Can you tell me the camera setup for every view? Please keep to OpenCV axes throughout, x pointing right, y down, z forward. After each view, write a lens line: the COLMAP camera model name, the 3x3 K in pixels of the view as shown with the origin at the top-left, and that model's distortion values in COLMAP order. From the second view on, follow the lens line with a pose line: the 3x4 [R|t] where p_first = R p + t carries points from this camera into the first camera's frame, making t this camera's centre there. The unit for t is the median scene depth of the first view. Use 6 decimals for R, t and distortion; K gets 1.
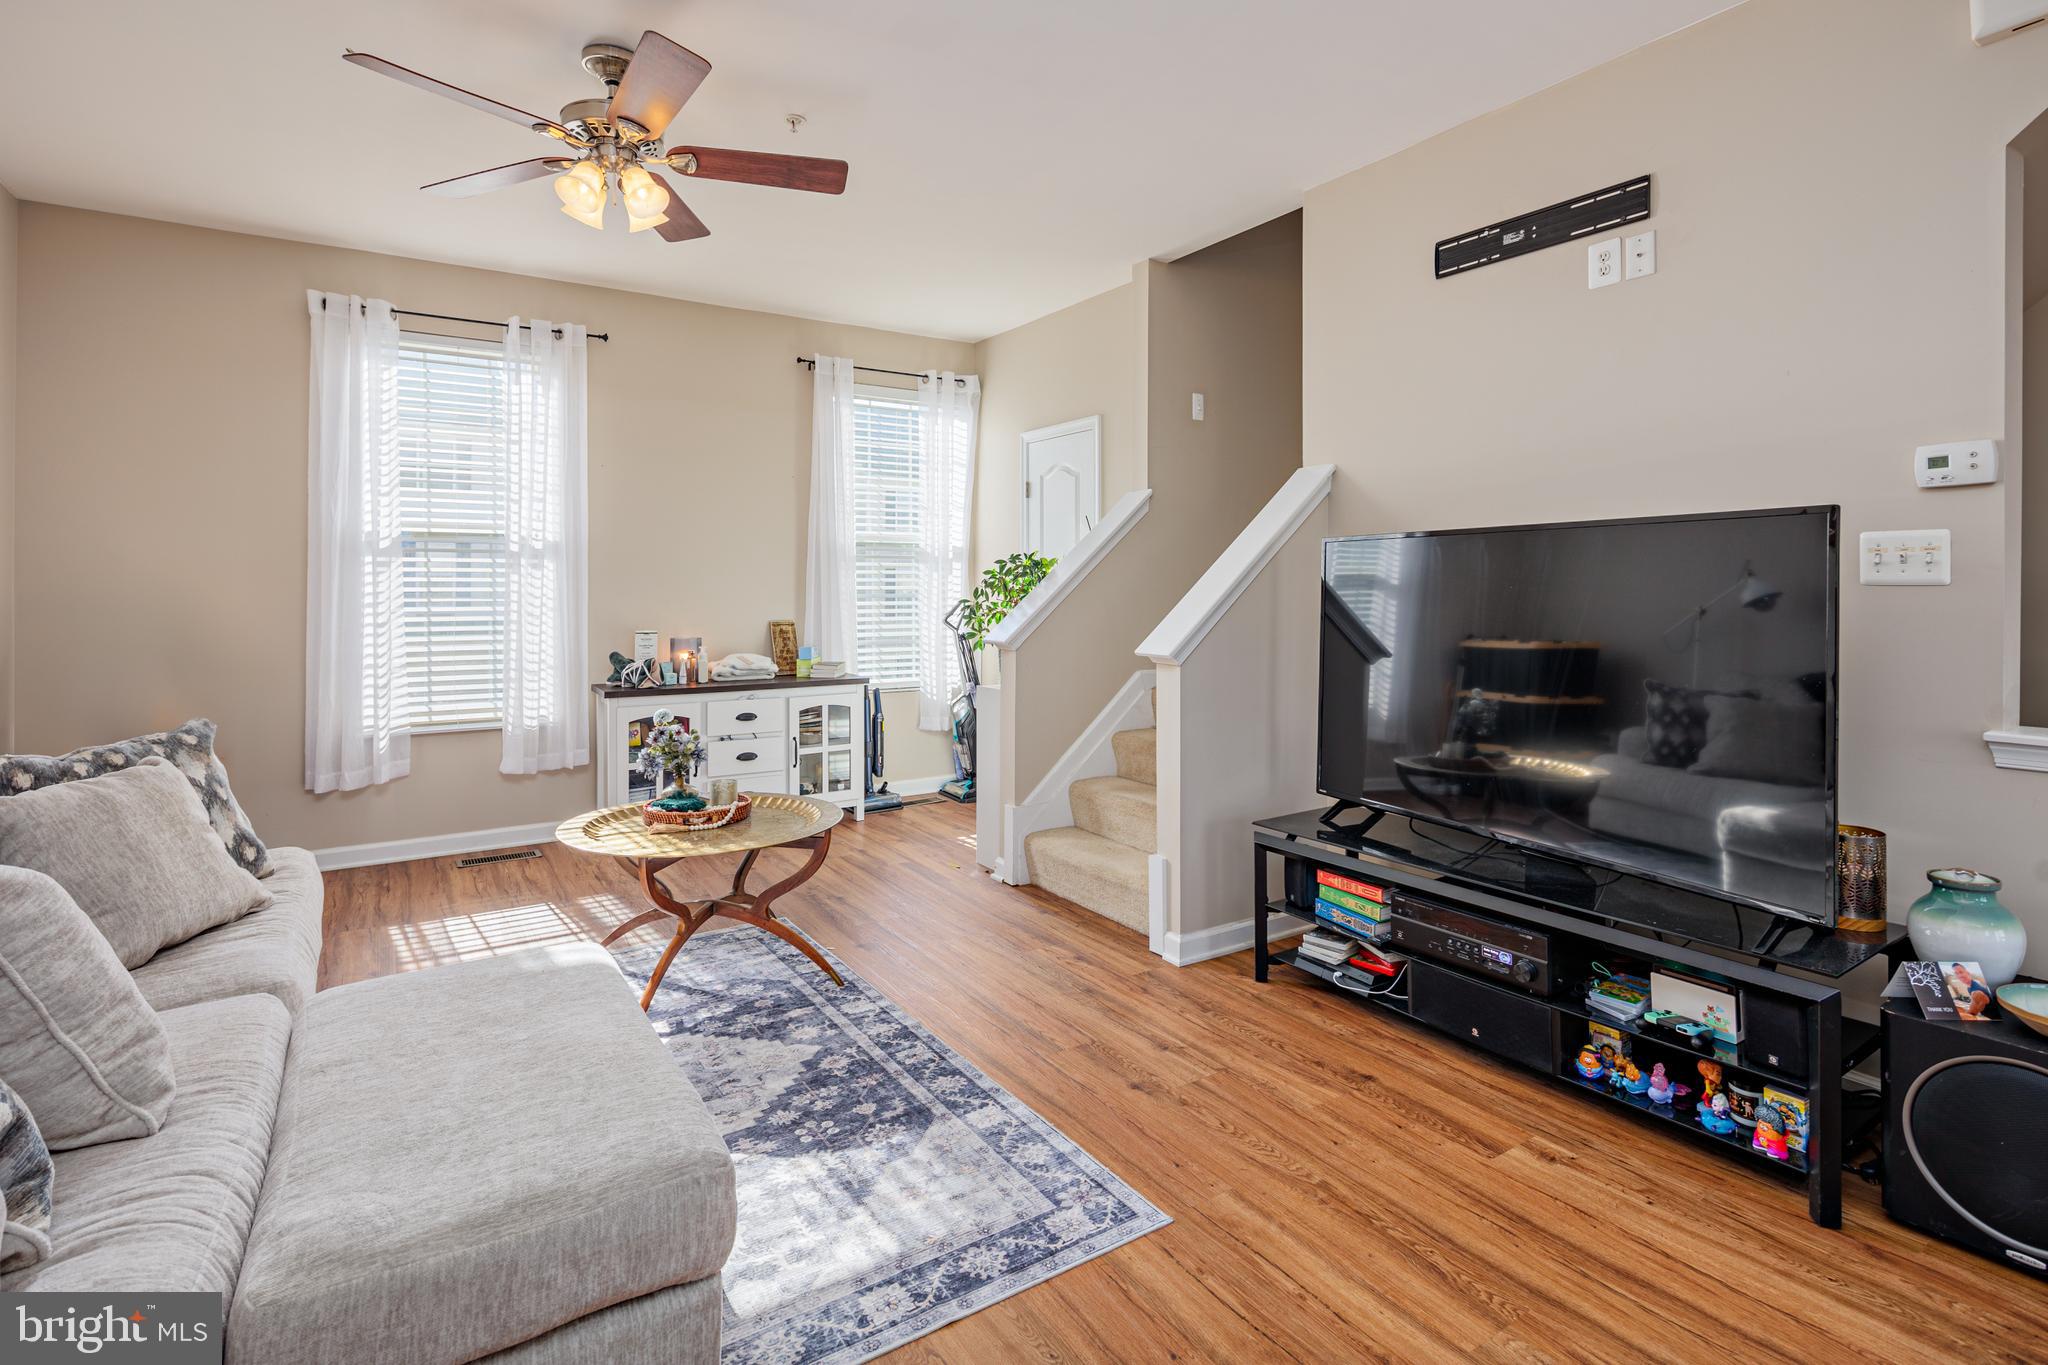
lens RADIAL K [[995.9, 0, 1017.8], [0, 995.9, 580.5], [0, 0, 1]] dist [0.004317, -0.001096]
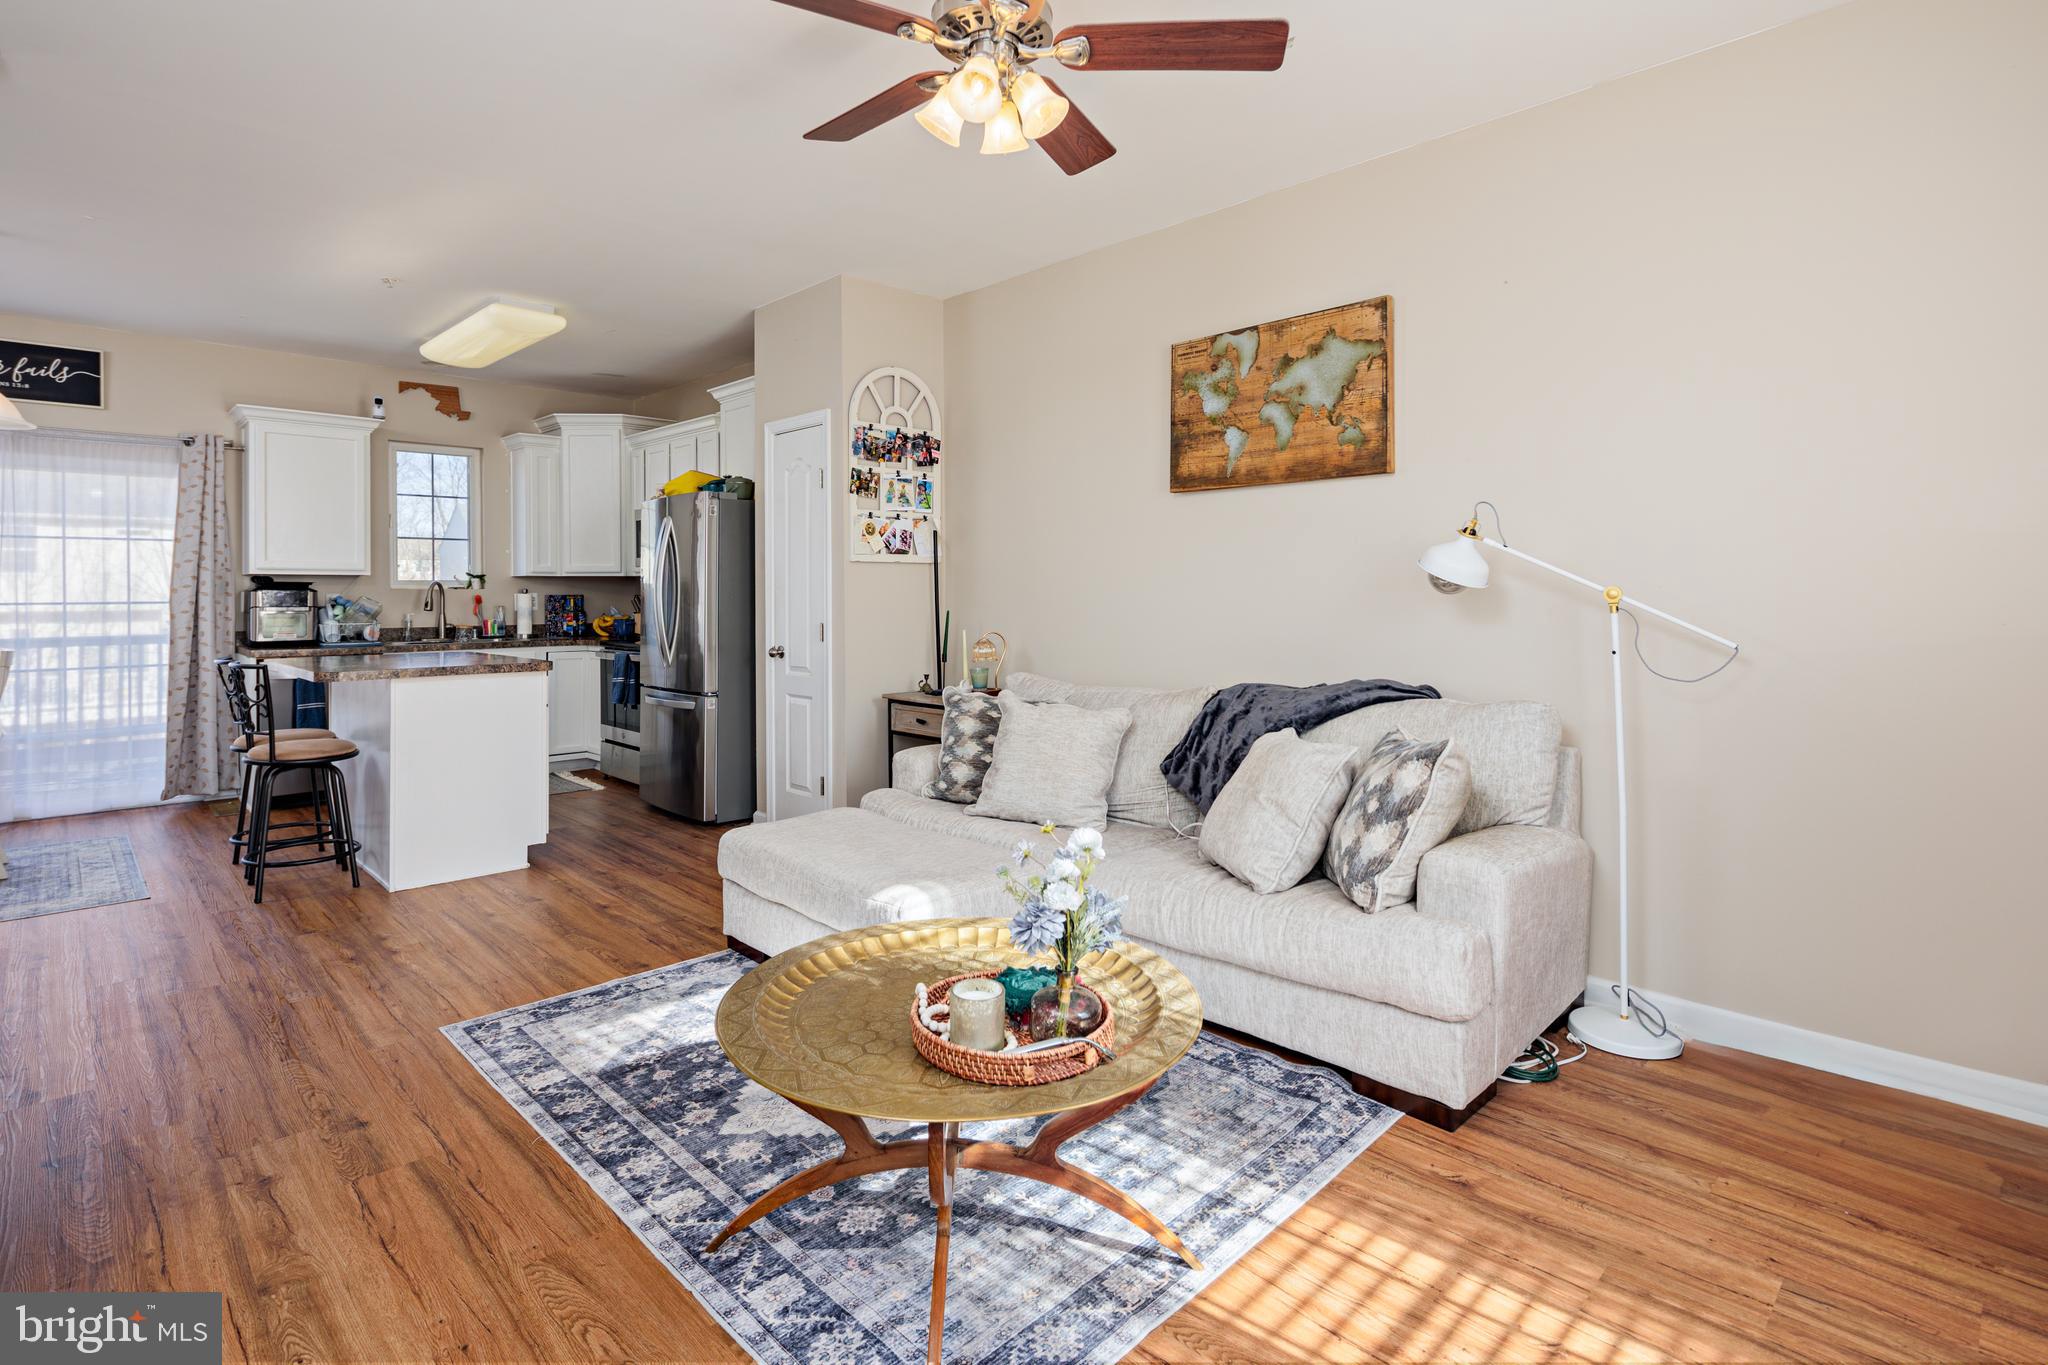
lens RADIAL K [[994.2, 0, 1014.7], [0, 994.2, 601.0], [0, 0, 1]] dist [0.008711, -0.007584]
pose [[-0.979900, 0.003847, -0.199454, -0.250507], [0.003911, 0.999992, 0.000075, 0.013938], [0.199453, -0.000707, -0.979907, 1.710472]]
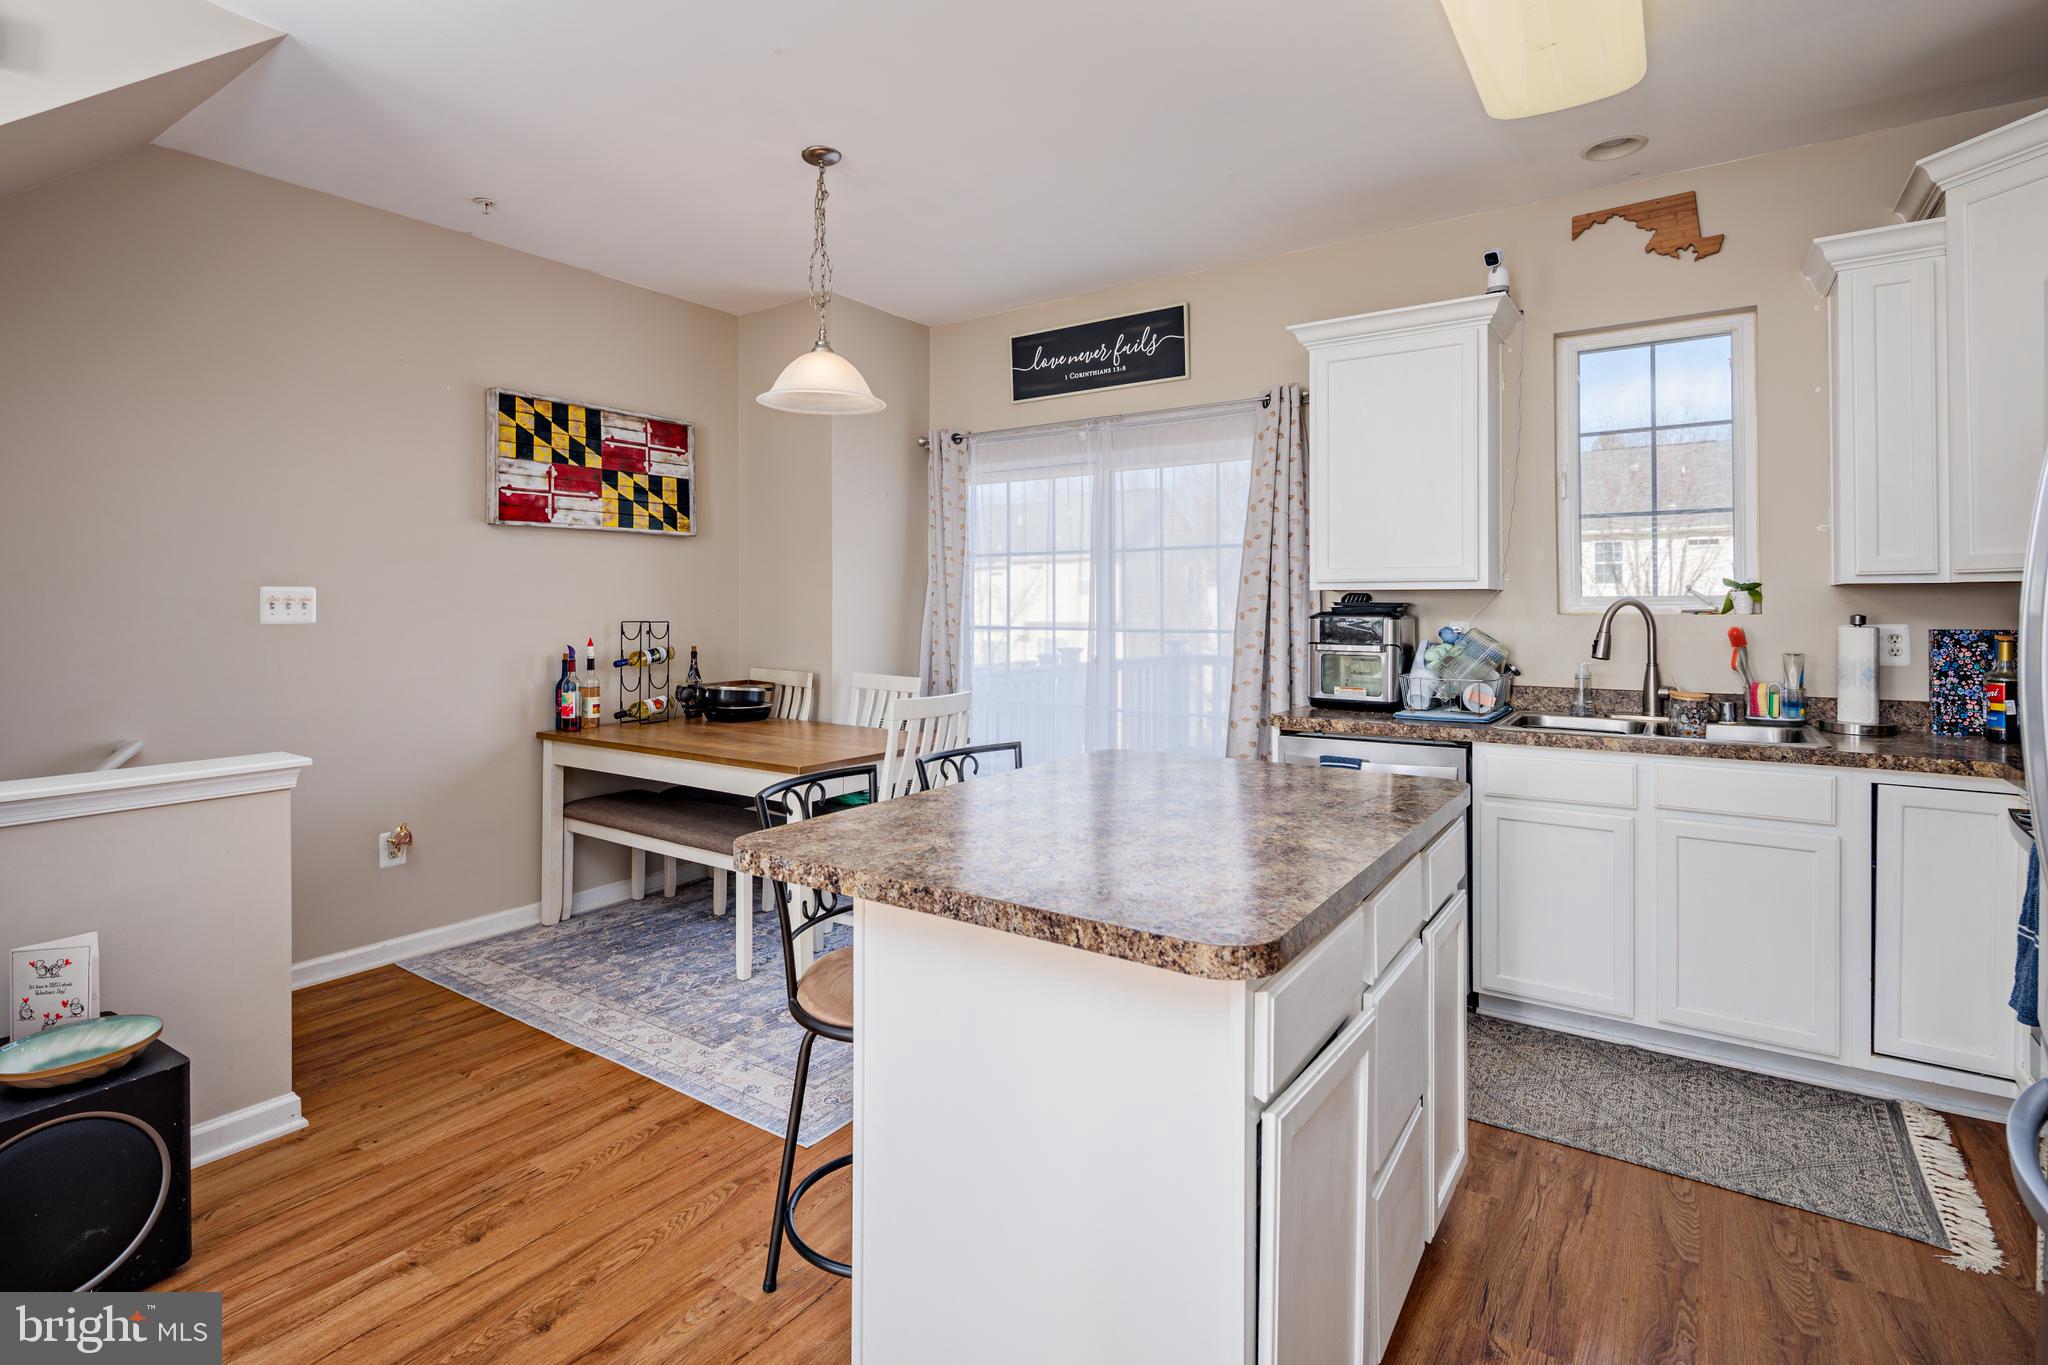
lens RADIAL K [[994.2, 0, 1014.7], [0, 994.2, 601.0], [0, 0, 1]] dist [0.008711, -0.007584]
pose [[-0.384987, 0.002438, 0.922919, -0.173835], [-0.005003, 0.999976, -0.004728, -0.024593], [-0.922909, -0.006438, -0.384965, 0.296665]]
